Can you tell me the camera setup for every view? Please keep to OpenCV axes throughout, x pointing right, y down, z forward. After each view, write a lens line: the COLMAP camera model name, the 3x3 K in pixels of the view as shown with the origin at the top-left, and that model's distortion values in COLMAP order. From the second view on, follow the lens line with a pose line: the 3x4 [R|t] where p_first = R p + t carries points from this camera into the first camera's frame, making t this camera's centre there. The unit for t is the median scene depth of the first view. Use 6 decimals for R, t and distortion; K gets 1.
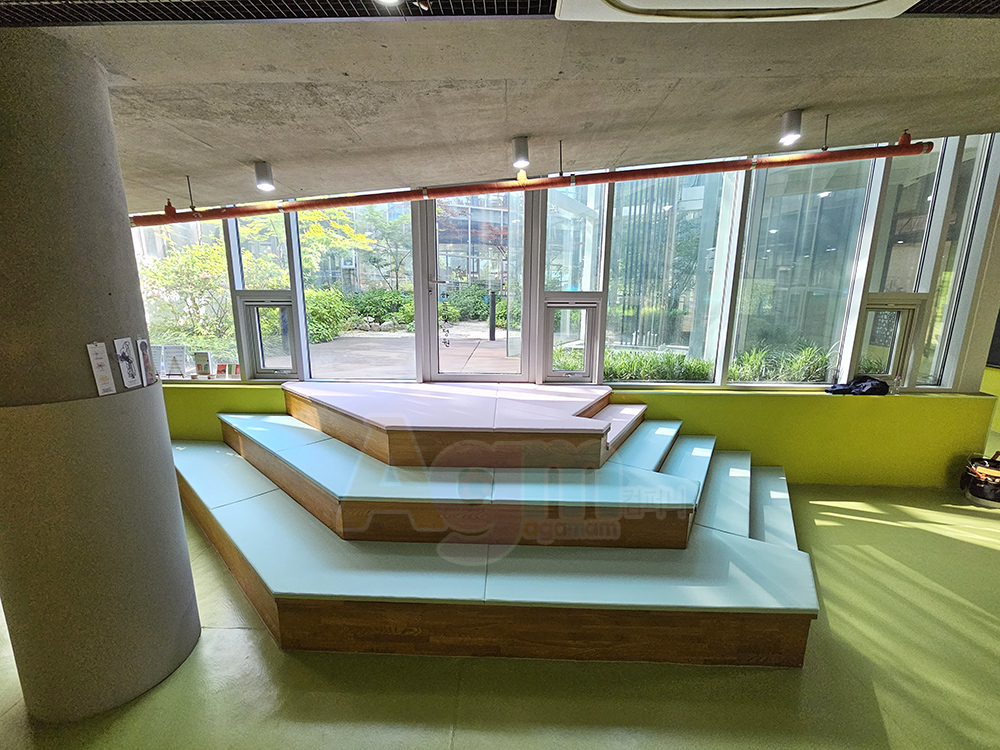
lens RADIAL K [[403.8, 0, 498.9], [0, 403.8, 378.0], [0, 0, 1]] dist [-0.013447, 0.000275]
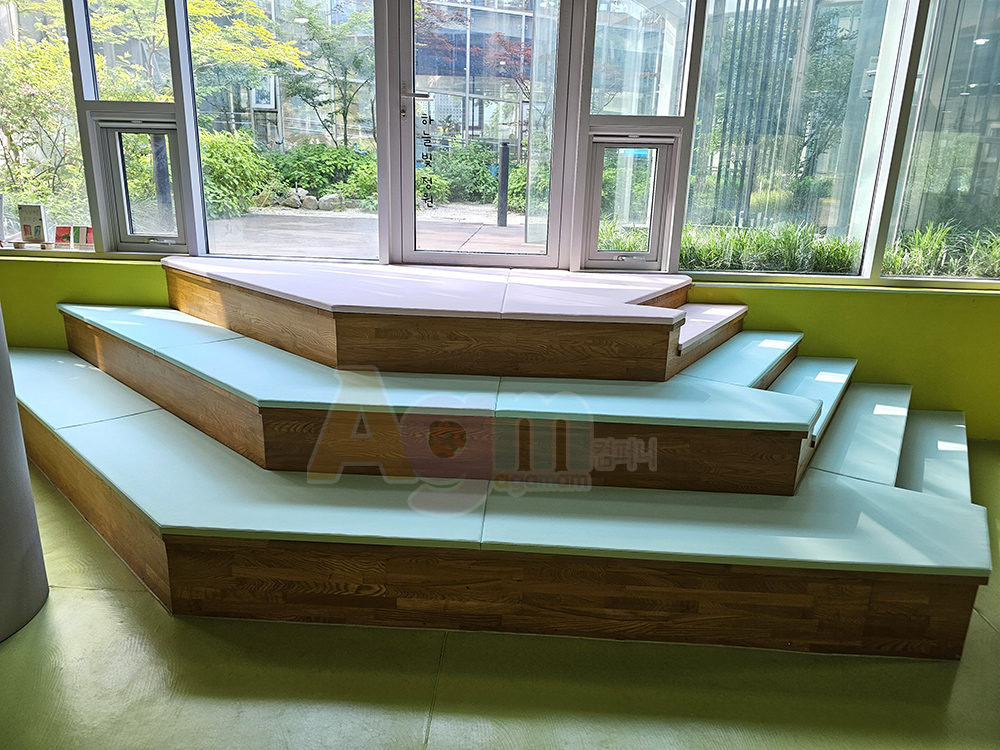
lens RADIAL K [[664.1, 0, 504.2], [0, 664.1, 371.9], [0, 0, 1]] dist [0.031758, -0.039280]
pose [[0.999620, 0.026463, -0.007774, 0.002016], [-0.025809, 0.996875, 0.074659, 0.098263], [0.009726, -0.074430, 0.997179, -0.037136]]
